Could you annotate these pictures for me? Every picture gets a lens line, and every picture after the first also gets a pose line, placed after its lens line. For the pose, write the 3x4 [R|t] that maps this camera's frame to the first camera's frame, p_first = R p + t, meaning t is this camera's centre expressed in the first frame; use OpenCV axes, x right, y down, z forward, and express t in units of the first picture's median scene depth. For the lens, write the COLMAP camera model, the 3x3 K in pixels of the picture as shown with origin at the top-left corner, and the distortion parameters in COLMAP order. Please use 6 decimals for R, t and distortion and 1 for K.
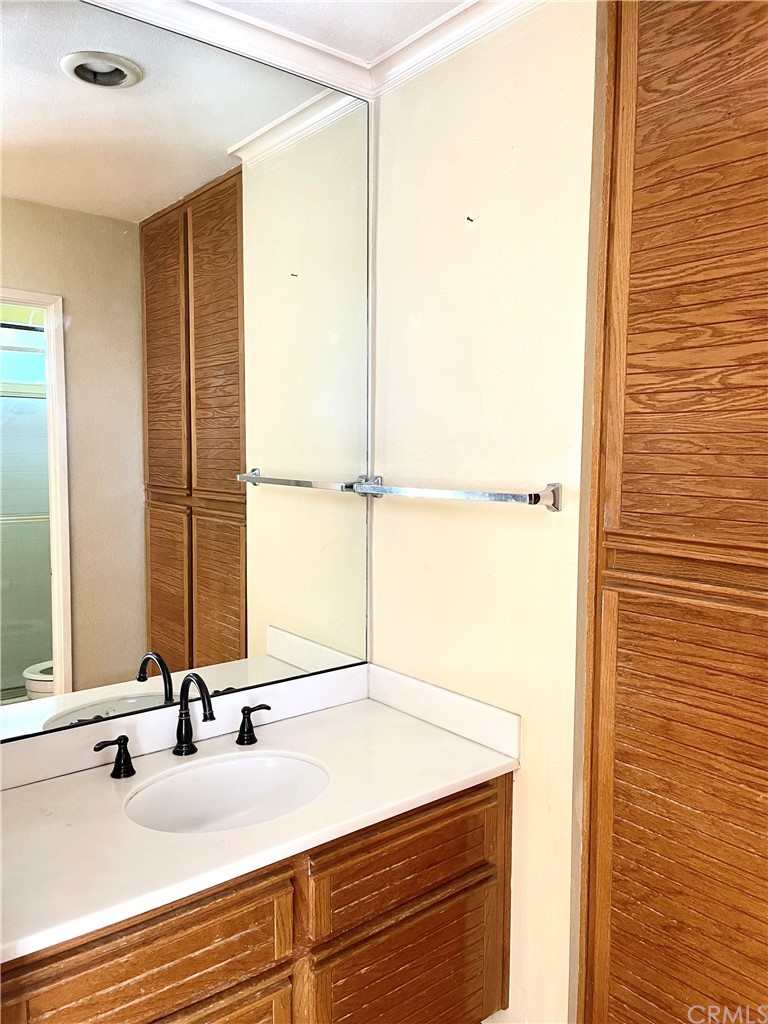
lens RADIAL K [[798.3, 0, 402.4], [0, 798.3, 507.0], [0, 0, 1]] dist [0.070690, 0.001178]
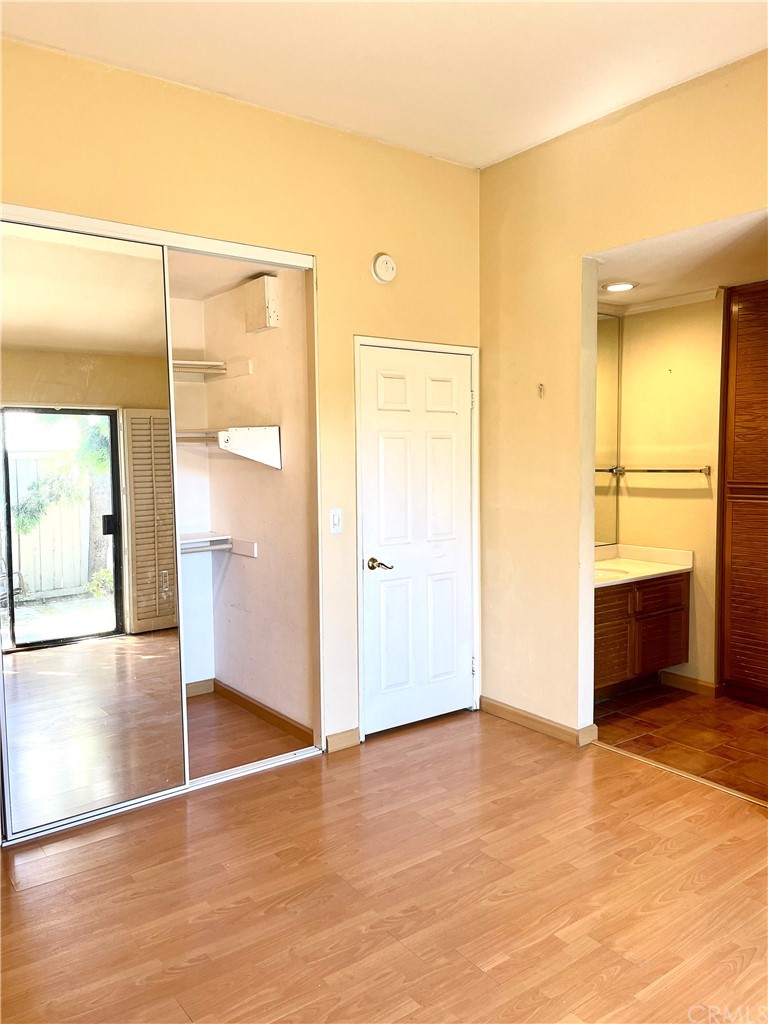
lens RADIAL K [[767.2, 0, 380.7], [0, 767.2, 502.9], [0, 0, 1]] dist [0.038071, -0.047667]
pose [[0.998629, -0.016229, -0.049776, -0.896359], [0.015255, 0.999686, -0.019899, 0.149592], [0.050084, 0.019112, 0.998562, -1.927982]]
